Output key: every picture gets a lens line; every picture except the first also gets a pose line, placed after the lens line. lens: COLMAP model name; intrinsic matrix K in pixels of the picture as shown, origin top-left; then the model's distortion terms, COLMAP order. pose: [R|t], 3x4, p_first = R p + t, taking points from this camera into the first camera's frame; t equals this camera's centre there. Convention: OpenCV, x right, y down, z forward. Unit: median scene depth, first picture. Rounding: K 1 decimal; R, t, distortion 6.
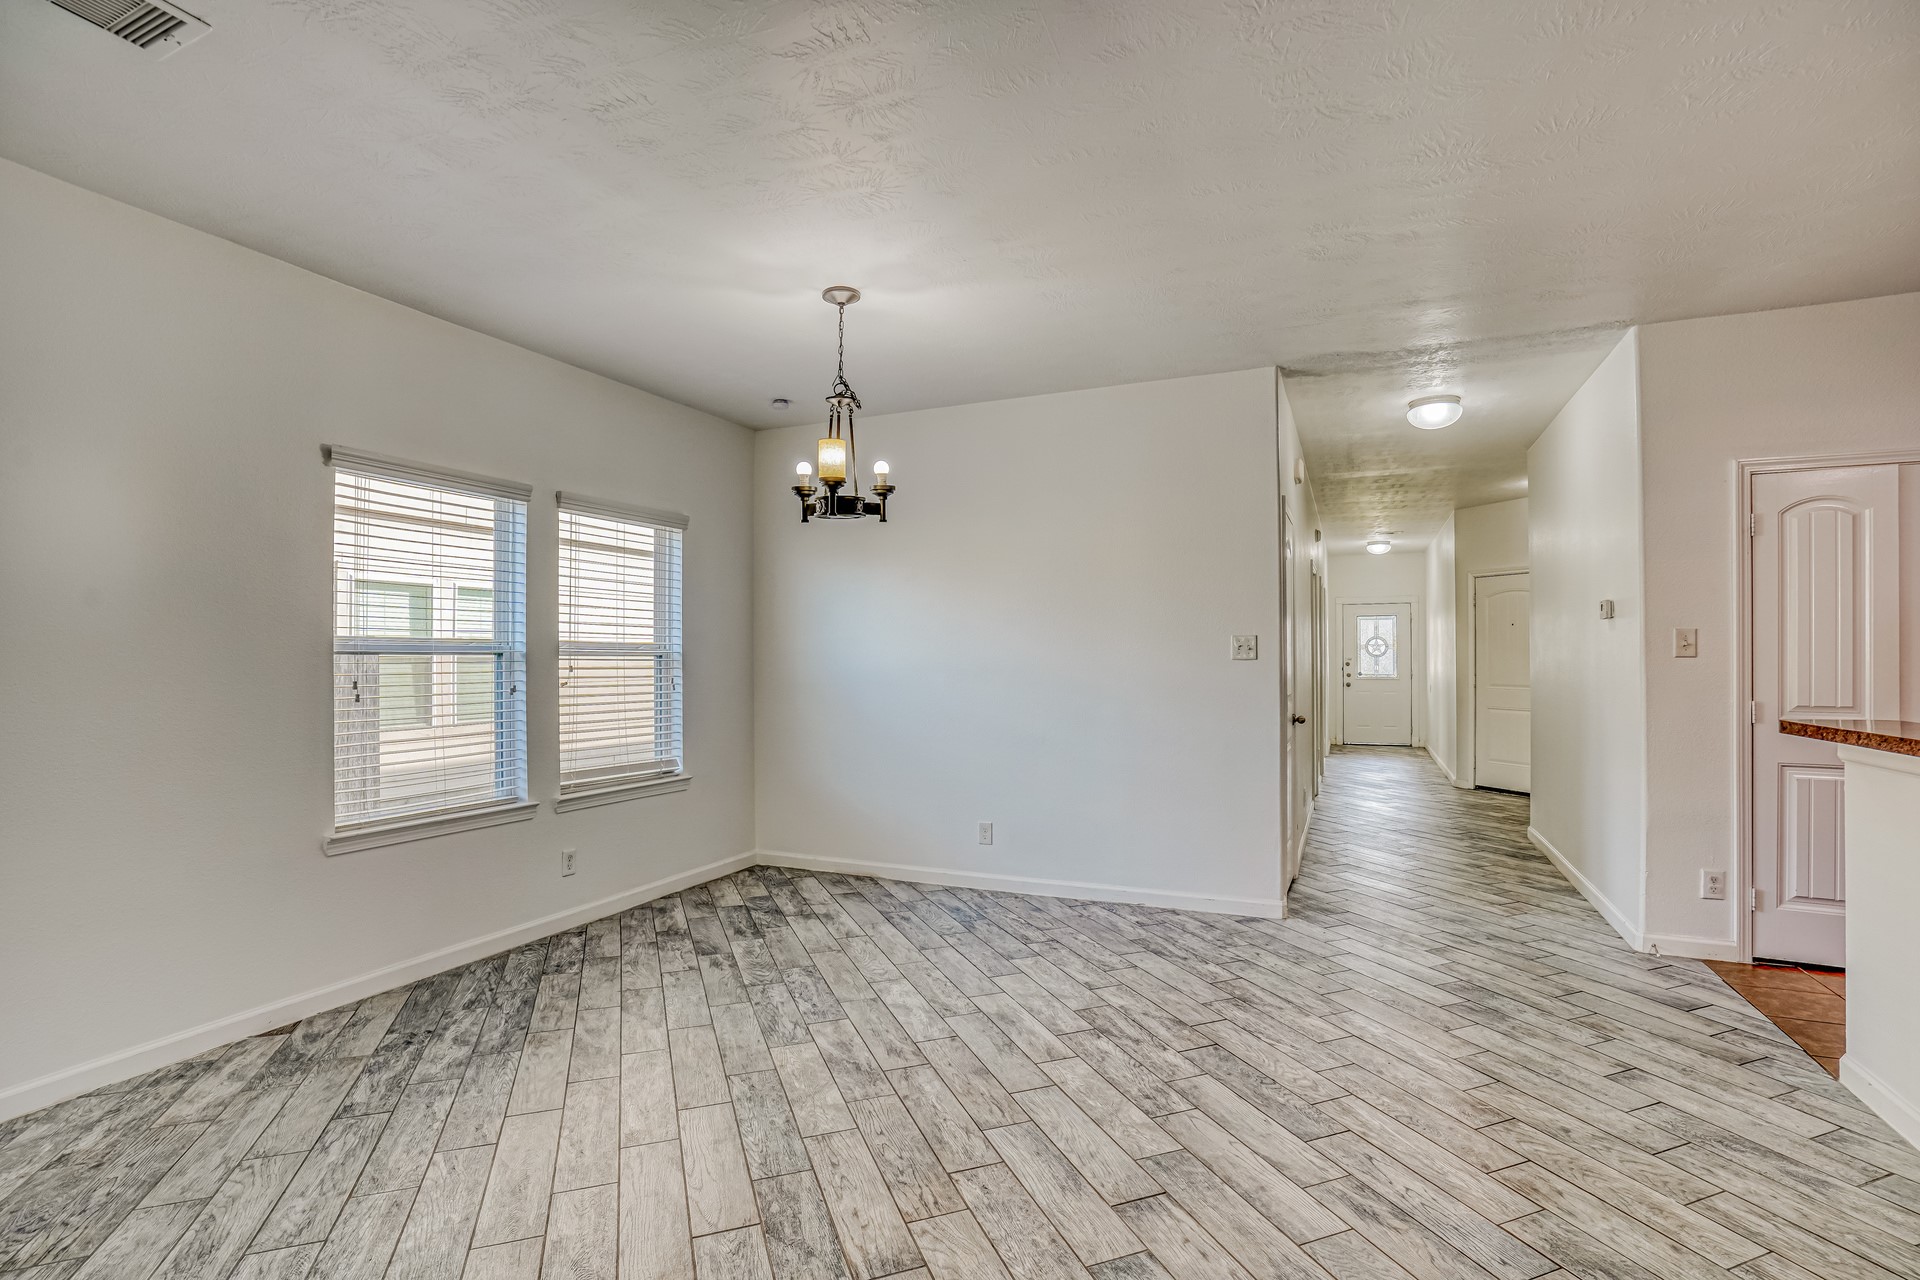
lens RADIAL K [[902.1, 0, 958.7], [0, 902.1, 653.2], [0, 0, 1]] dist [-0.065111, 0.024406]
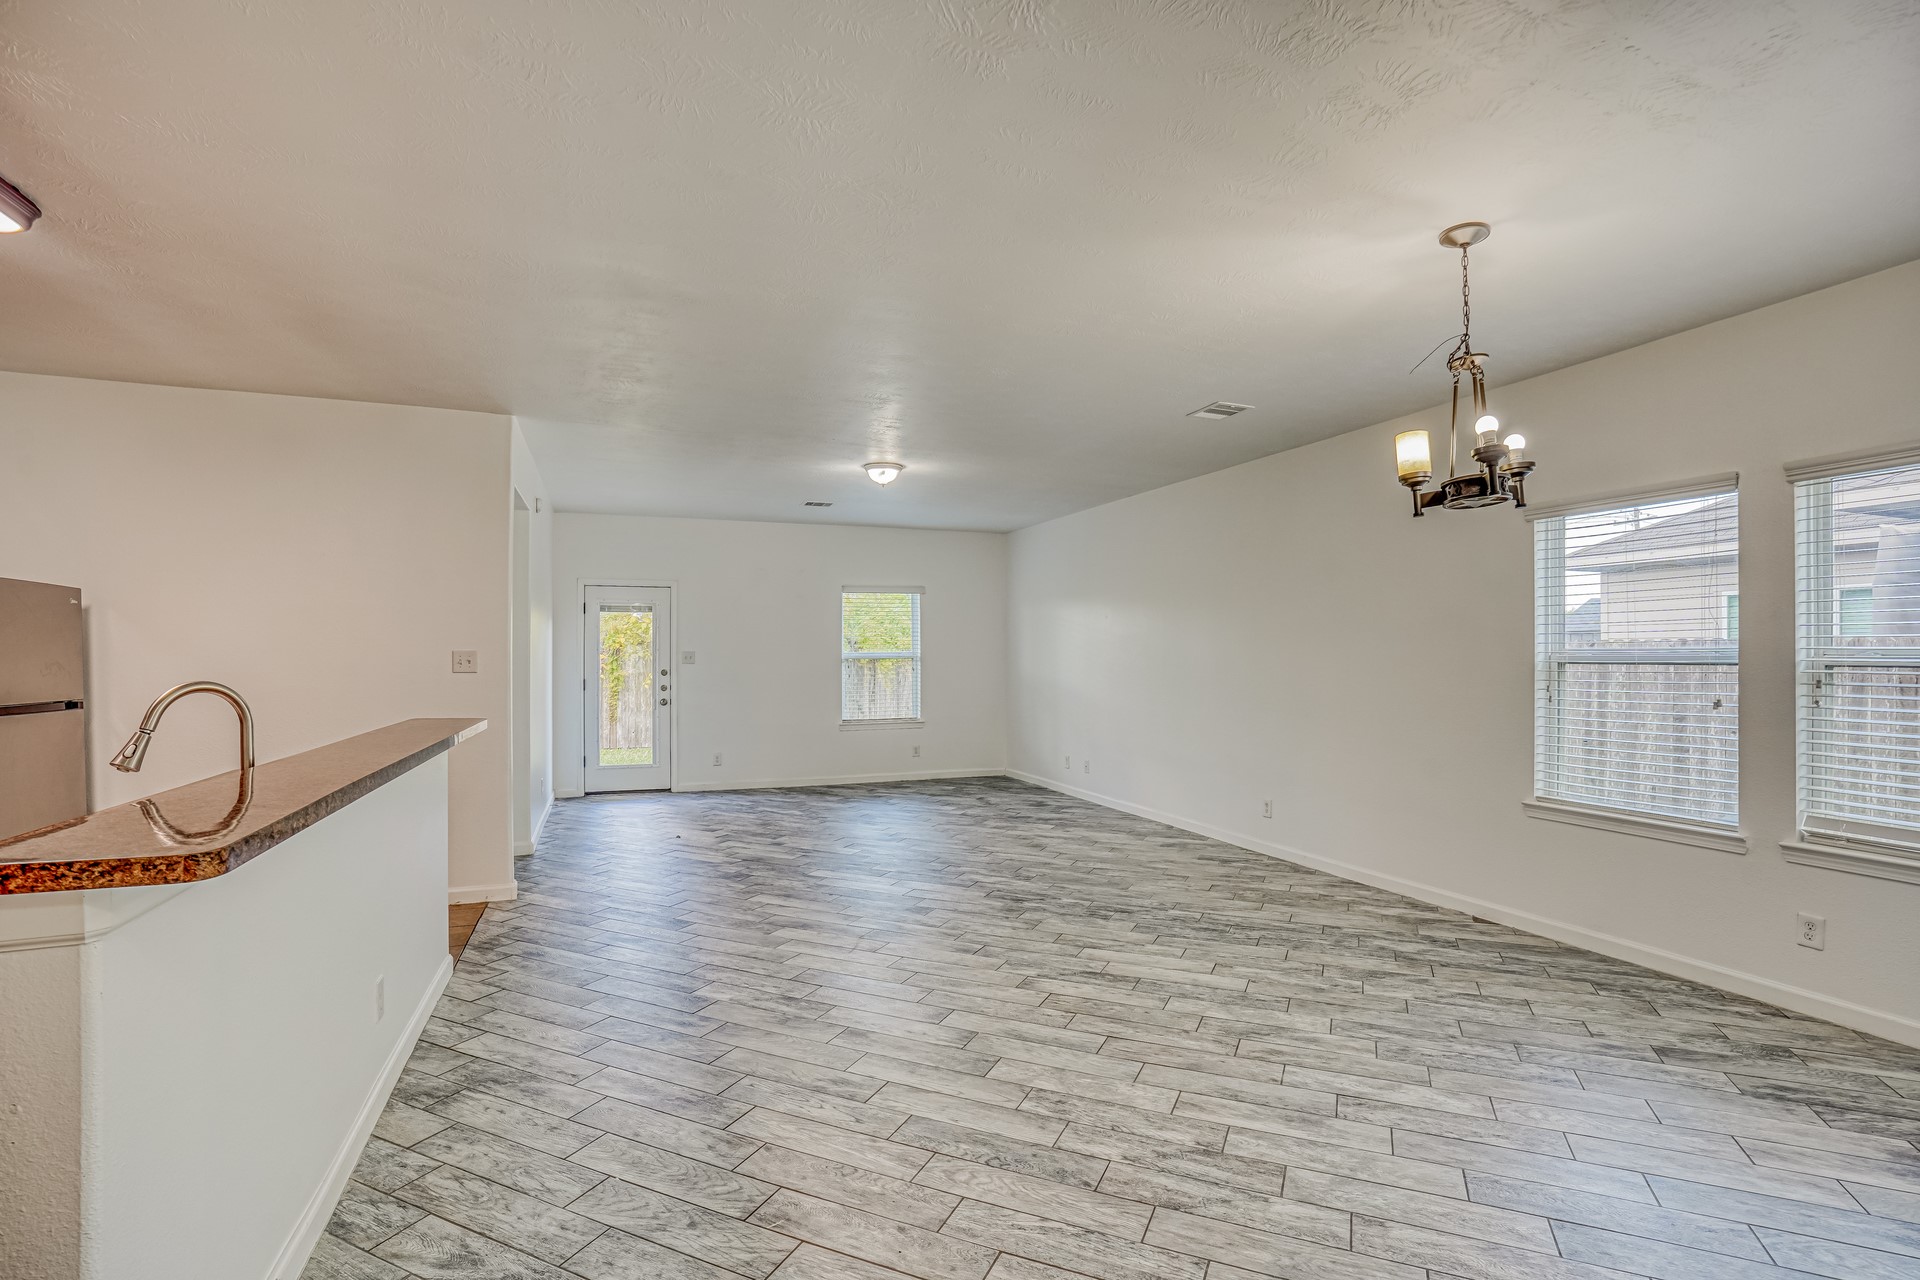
lens RADIAL K [[902.1, 0, 958.7], [0, 902.1, 653.2], [0, 0, 1]] dist [-0.065111, 0.024406]
pose [[-0.706662, 0.002920, -0.707546, 0.891668], [0.008128, 0.999959, -0.003991, -0.016853], [0.707505, -0.008571, -0.706656, 1.432903]]
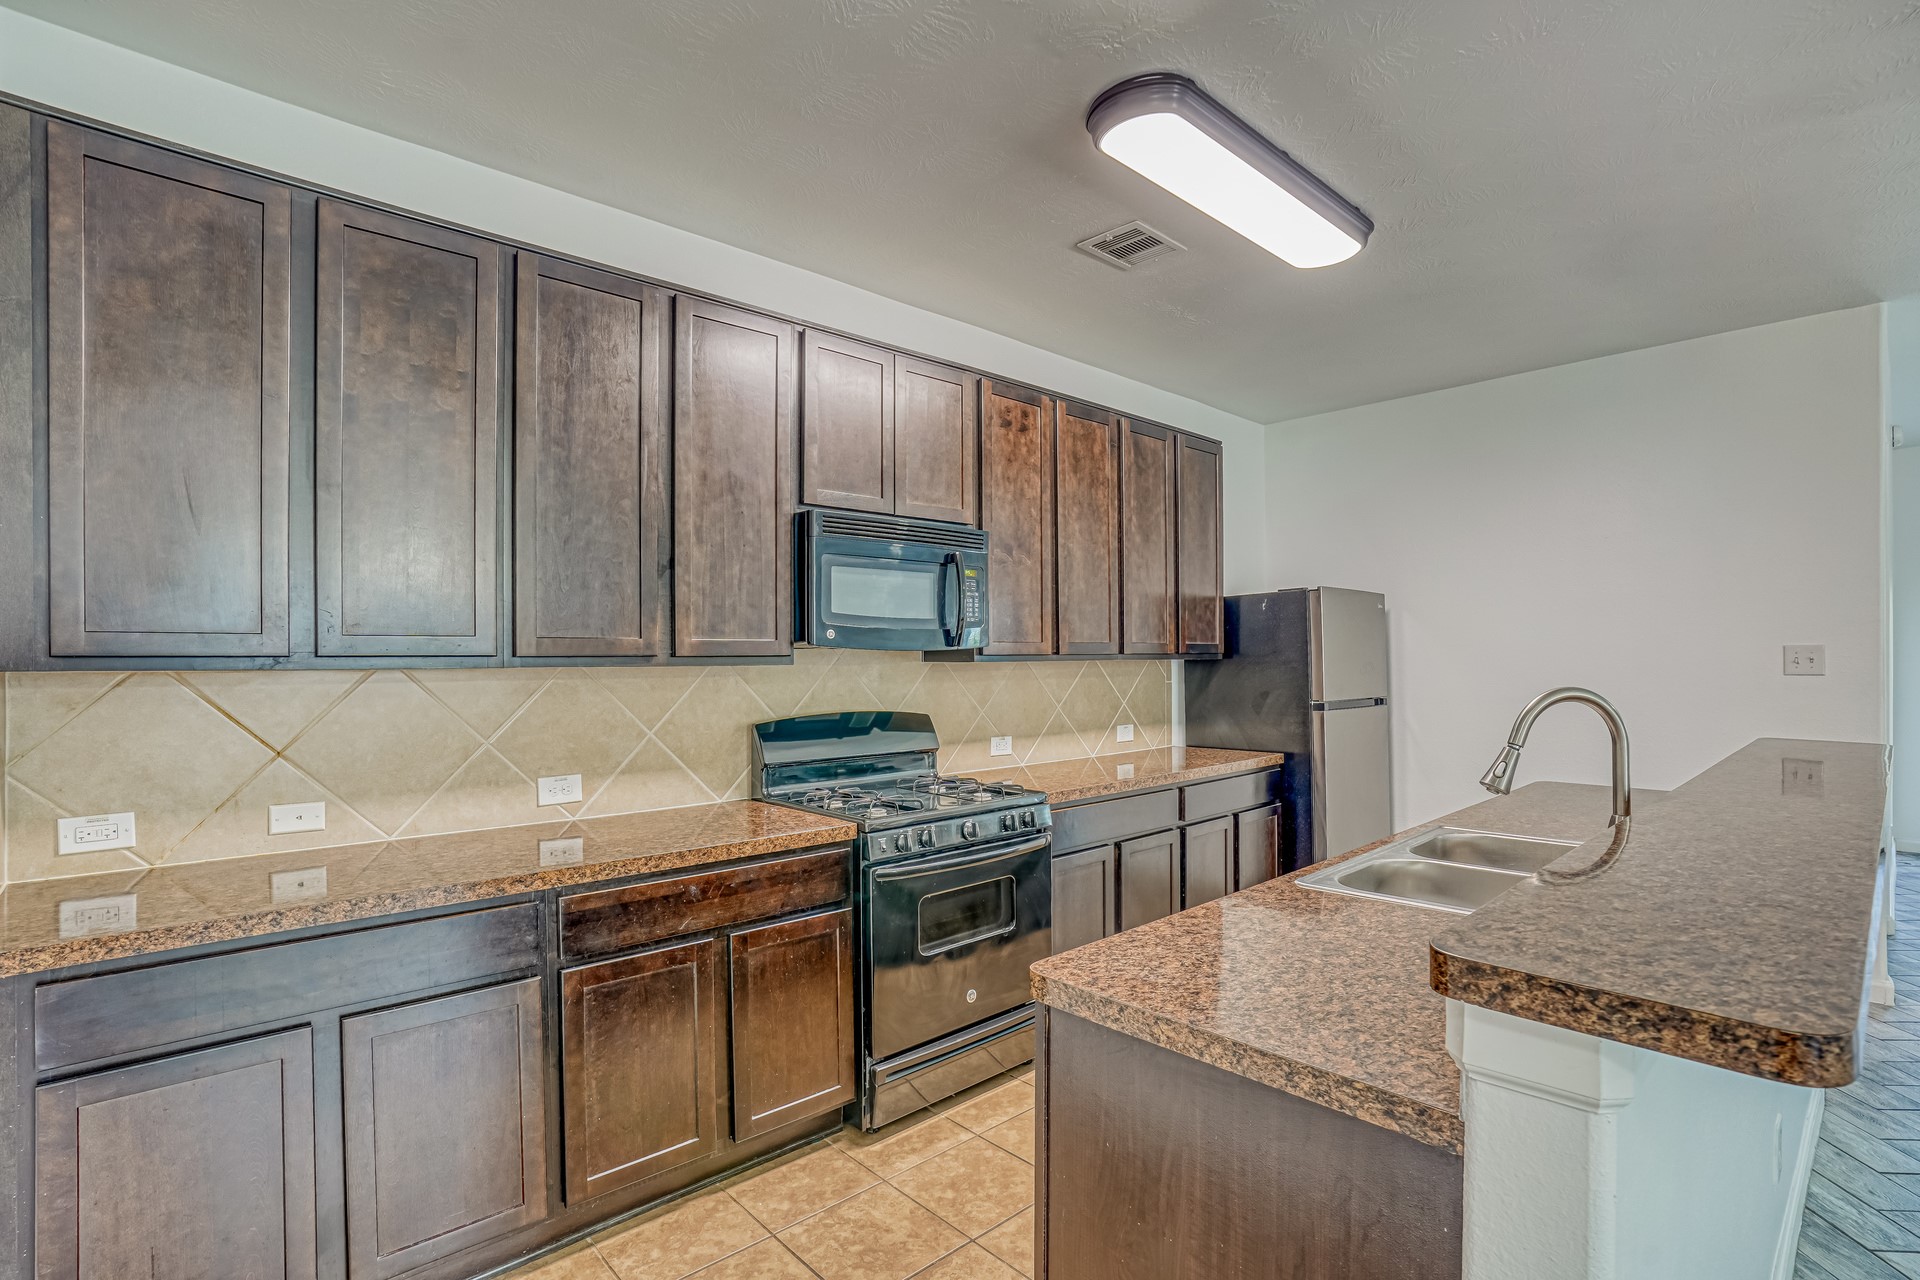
lens RADIAL K [[932.1, 0, 961.3], [0, 932.1, 657.4], [0, 0, 1]] dist [-0.045750, 0.000217]
pose [[-0.919626, 0.013178, 0.392574, 0.951530], [0.010275, 0.999902, -0.009494, -0.019262], [-0.392661, -0.004697, -0.919671, 1.211760]]
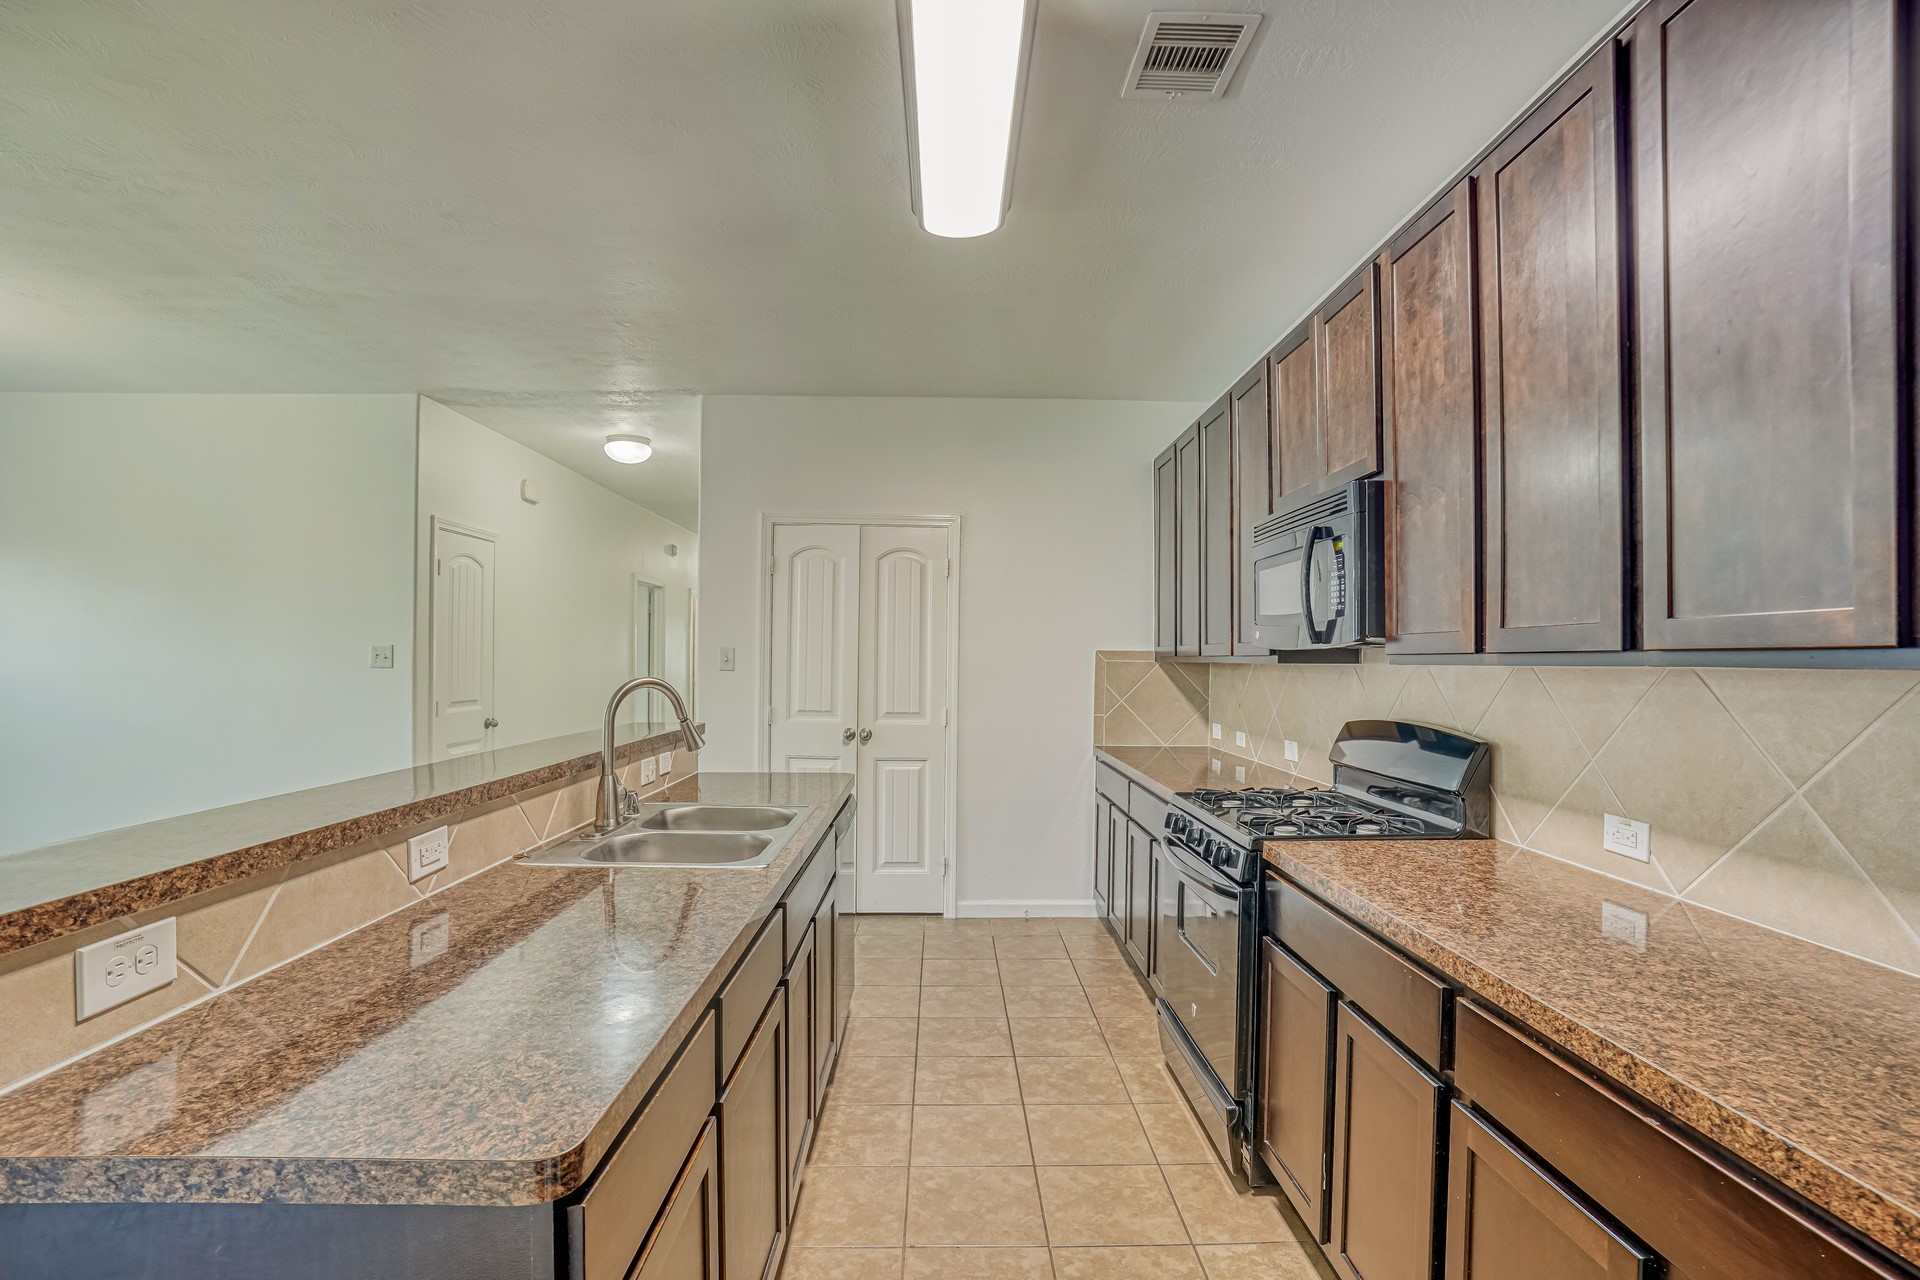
lens RADIAL K [[902.1, 0, 958.7], [0, 902.1, 653.2], [0, 0, 1]] dist [-0.065111, 0.024406]
pose [[0.904997, 0.015937, 0.425119, 0.735368], [-0.015942, 0.999867, -0.003546, -0.025332], [-0.425119, -0.003569, 0.905130, -0.346320]]
